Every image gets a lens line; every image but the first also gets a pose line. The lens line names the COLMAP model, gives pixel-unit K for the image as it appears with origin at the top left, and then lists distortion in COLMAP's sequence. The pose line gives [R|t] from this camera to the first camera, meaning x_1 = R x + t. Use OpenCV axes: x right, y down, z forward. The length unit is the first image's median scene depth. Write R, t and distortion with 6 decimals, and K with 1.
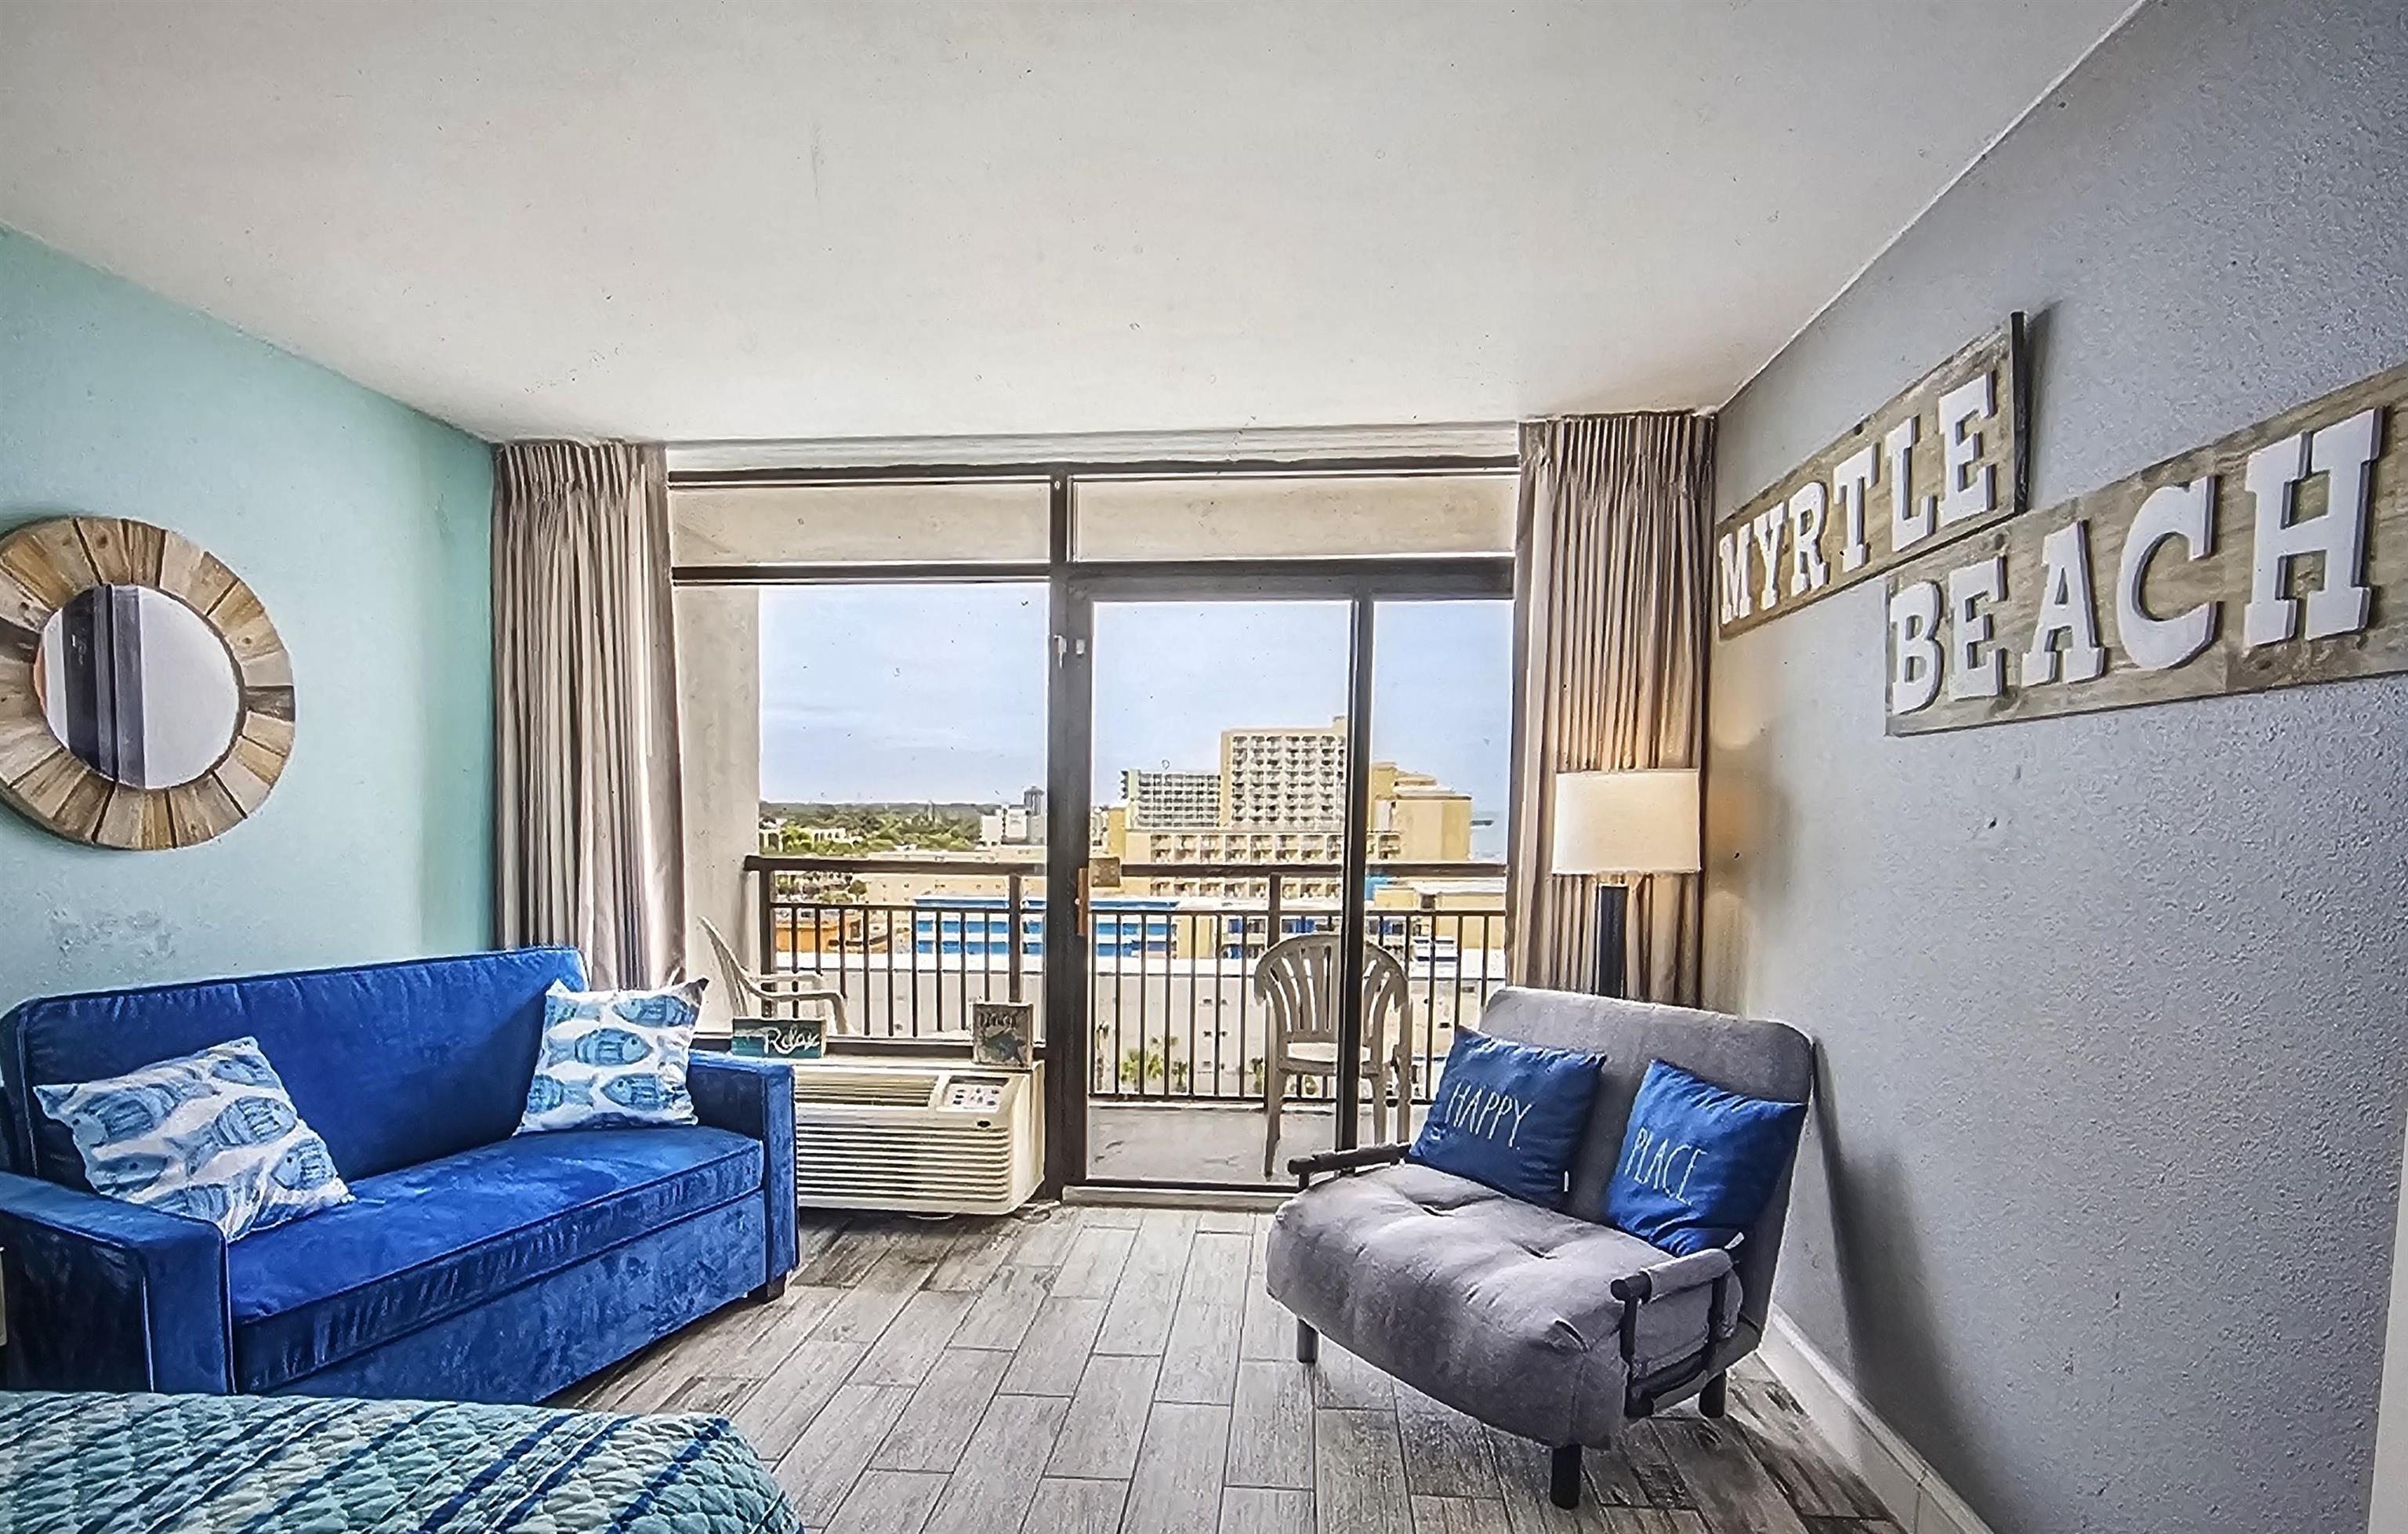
lens RADIAL K [[1093.4, 0, 1186.2], [0, 1093.4, 917.2], [0, 0, 1]] dist [0.002233, 0.002443]
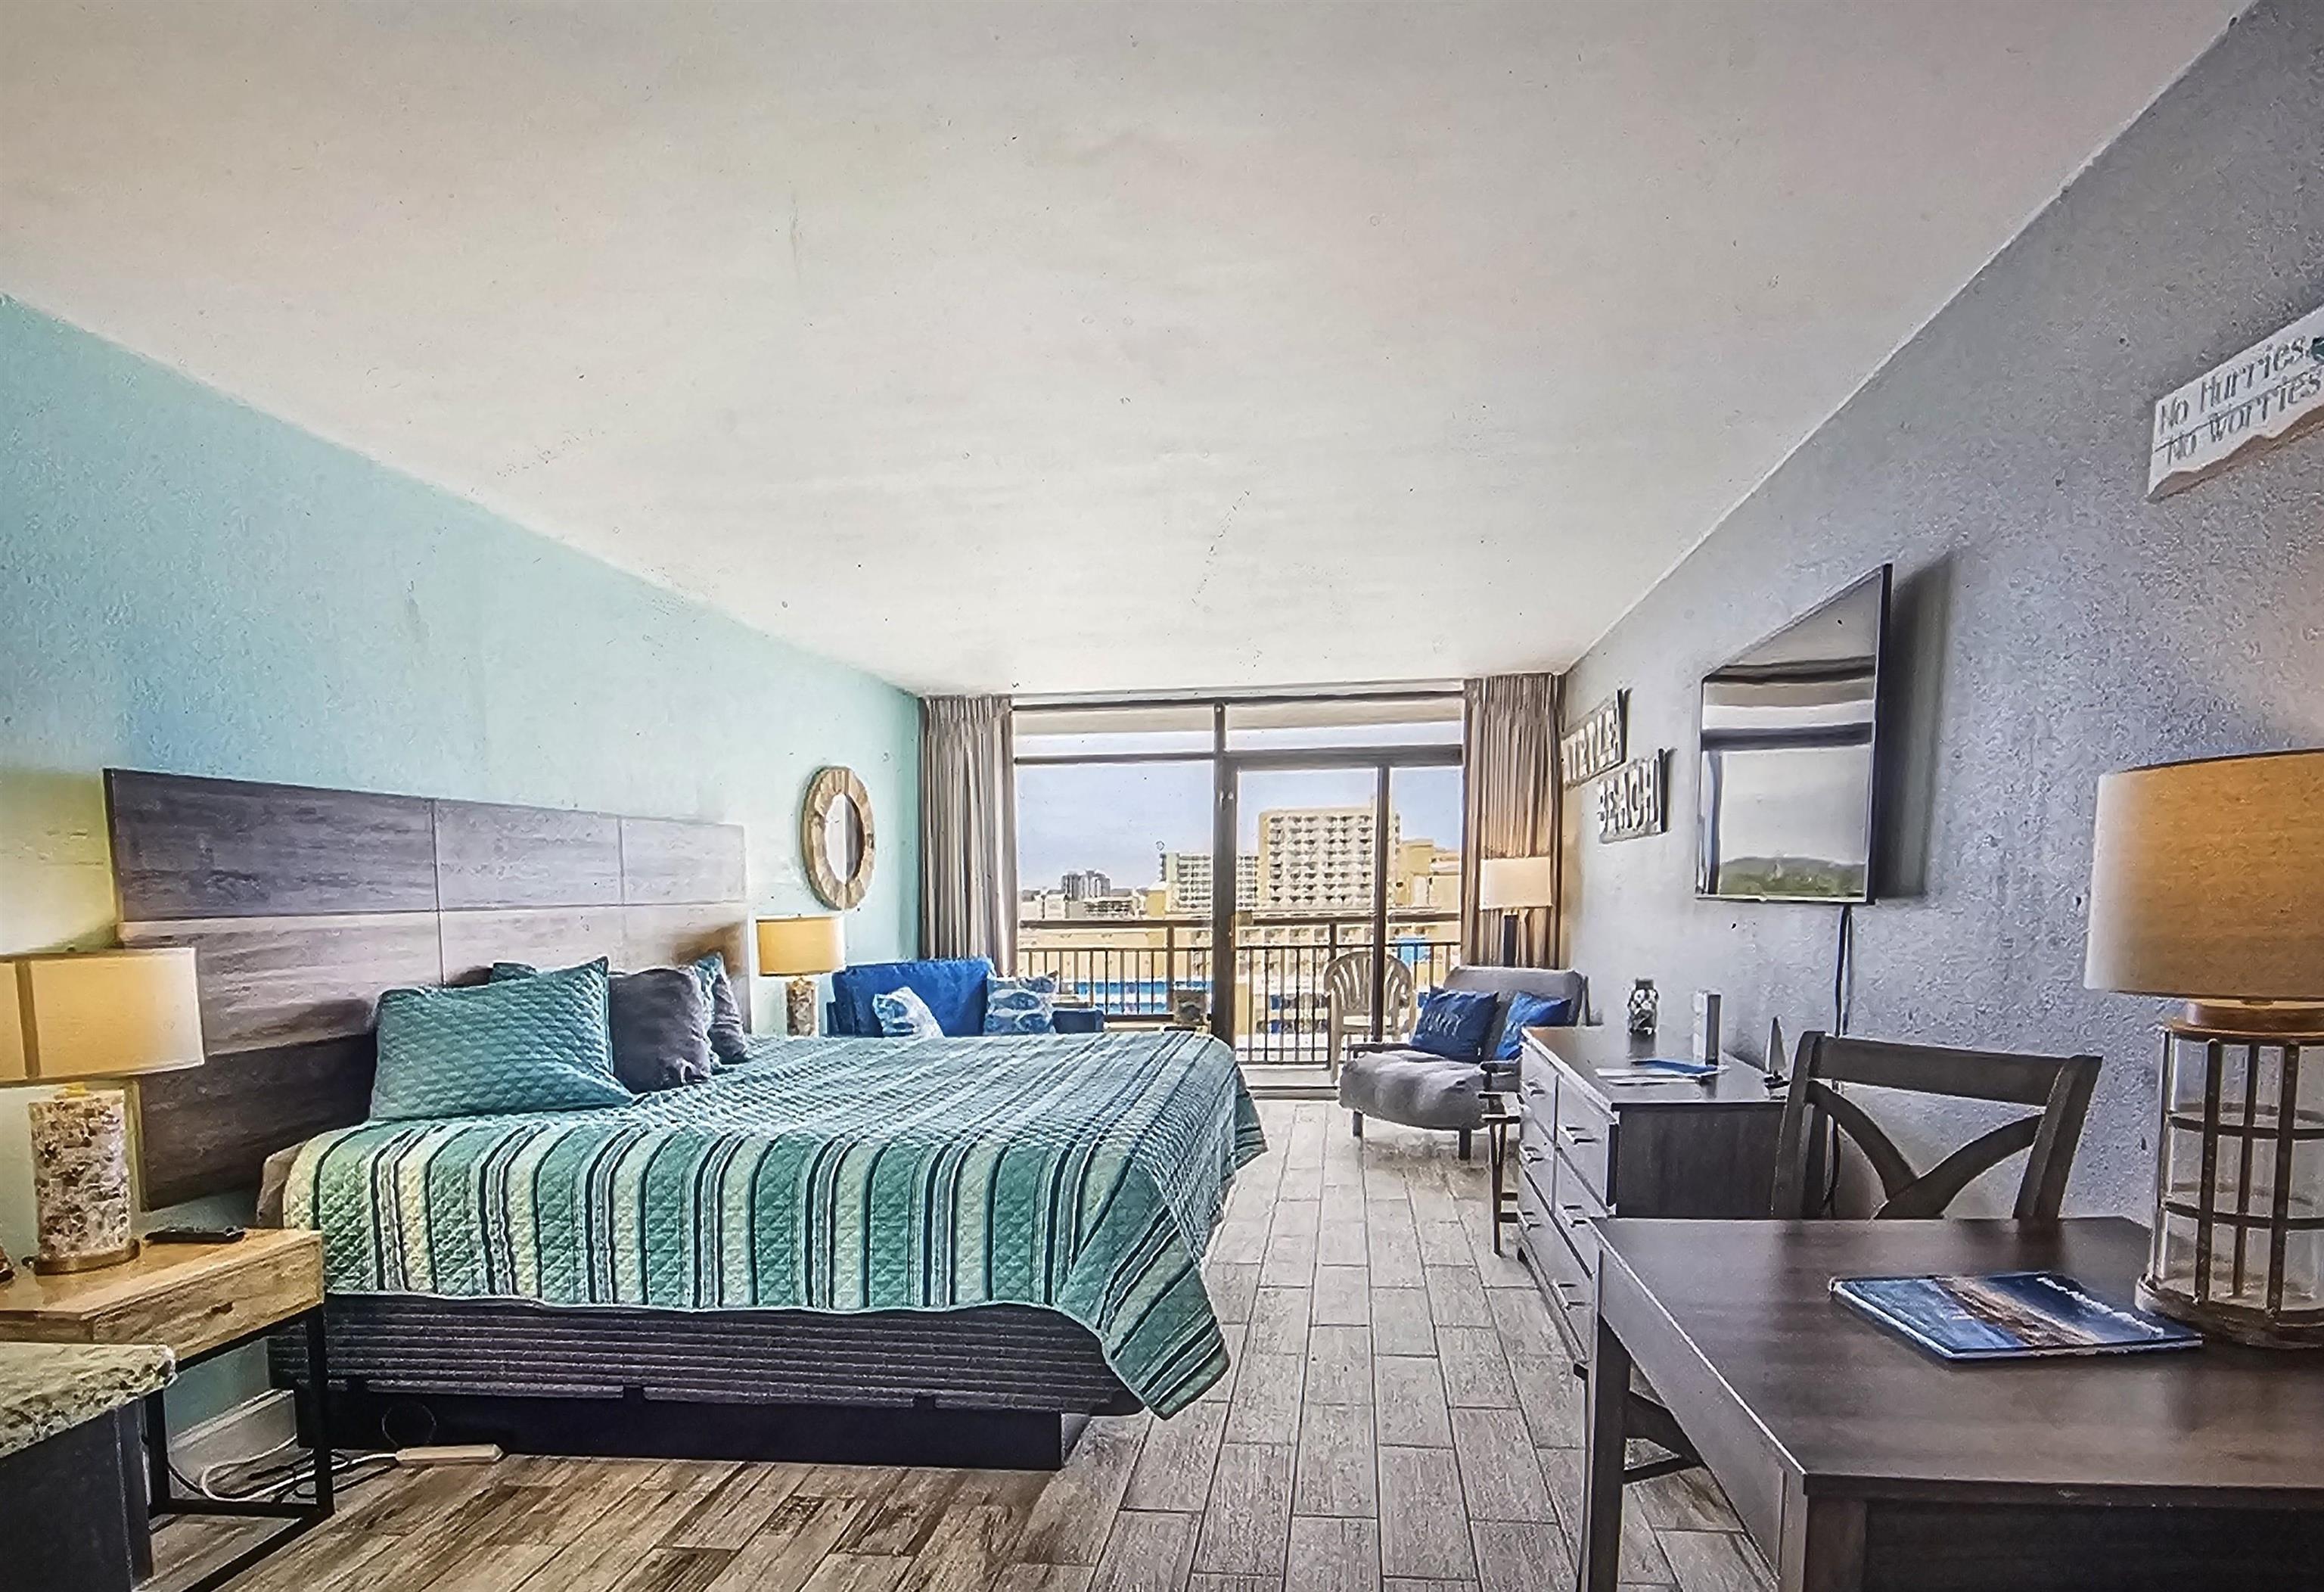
lens RADIAL K [[1073.3, 0, 1154.3], [0, 1073.3, 1042.2], [0, 0, 1]] dist [-0.023863, -0.000072]
pose [[0.997666, -0.012955, -0.067046, -0.129418], [0.015713, 0.999045, 0.040776, 0.113027], [0.066454, -0.041734, 0.996916, -1.002254]]
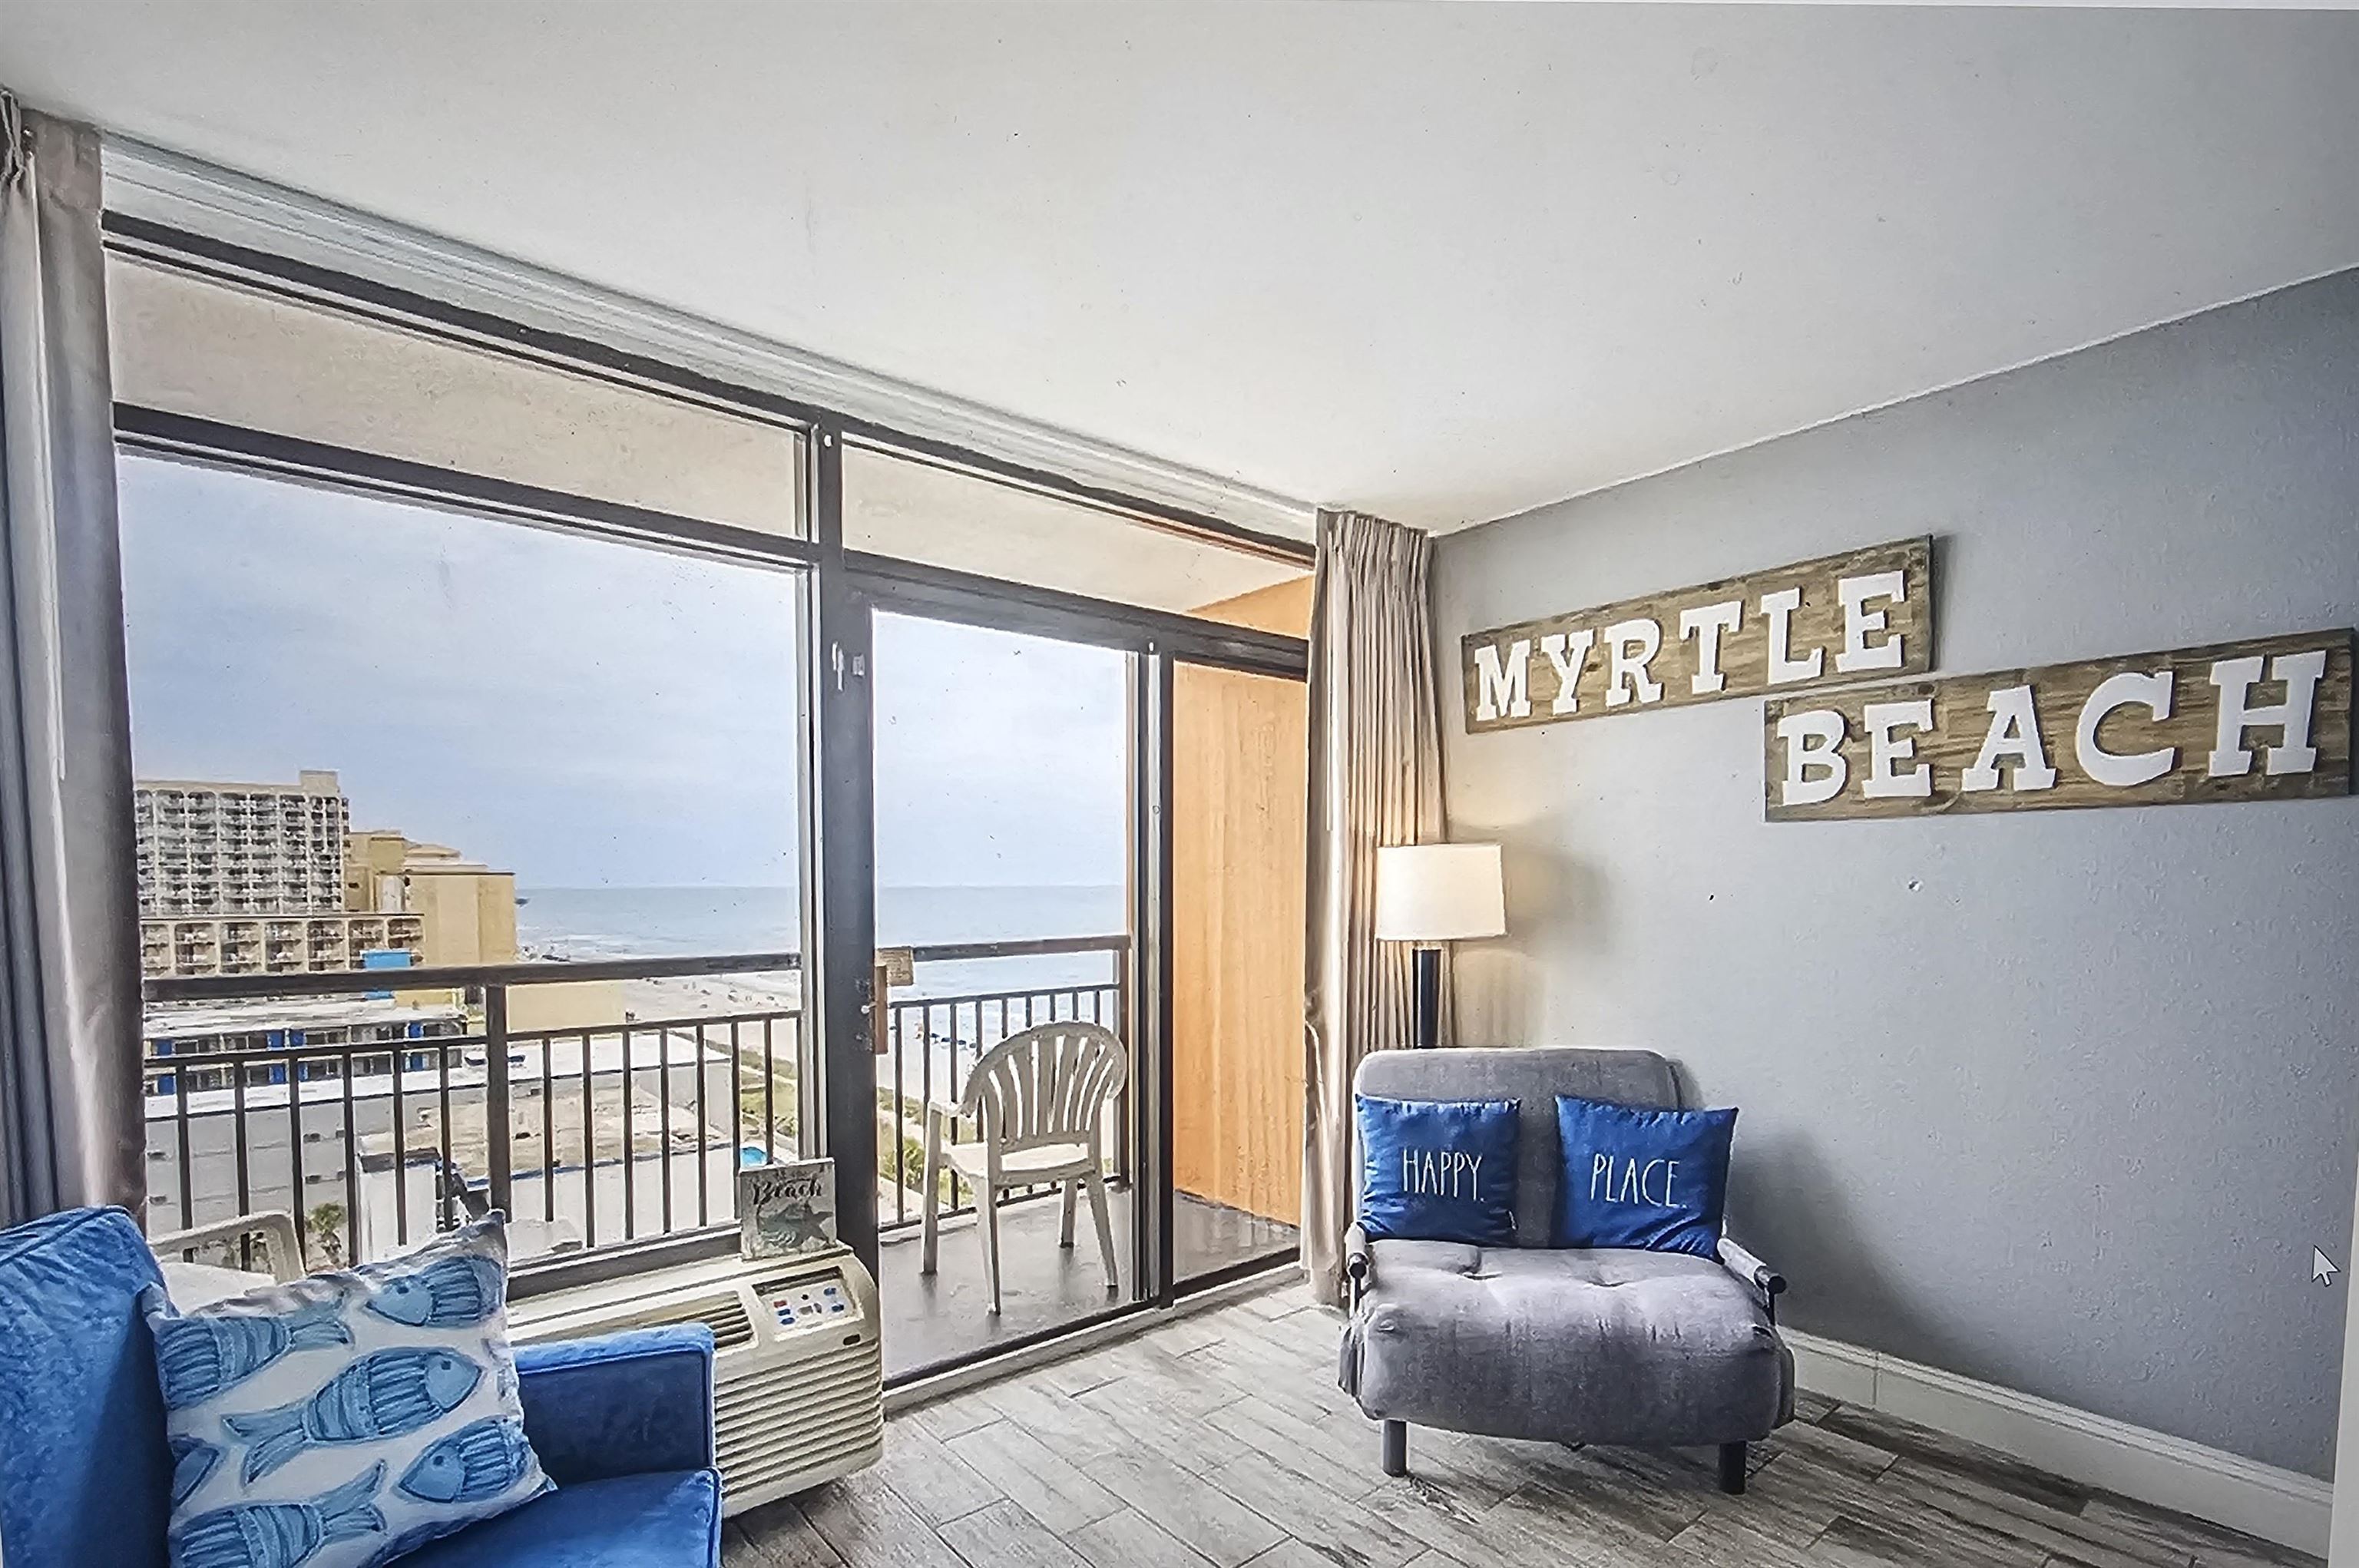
lens RADIAL K [[1115.6, 0, 1152.1], [0, 1115.6, 953.2], [0, 0, 1]] dist [0.000572, 0.000711]
pose [[0.707651, -0.050820, 0.704733, -0.600662], [0.077185, 0.997001, -0.005608, -0.039211], [-0.702334, 0.058363, 0.709451, 0.404204]]
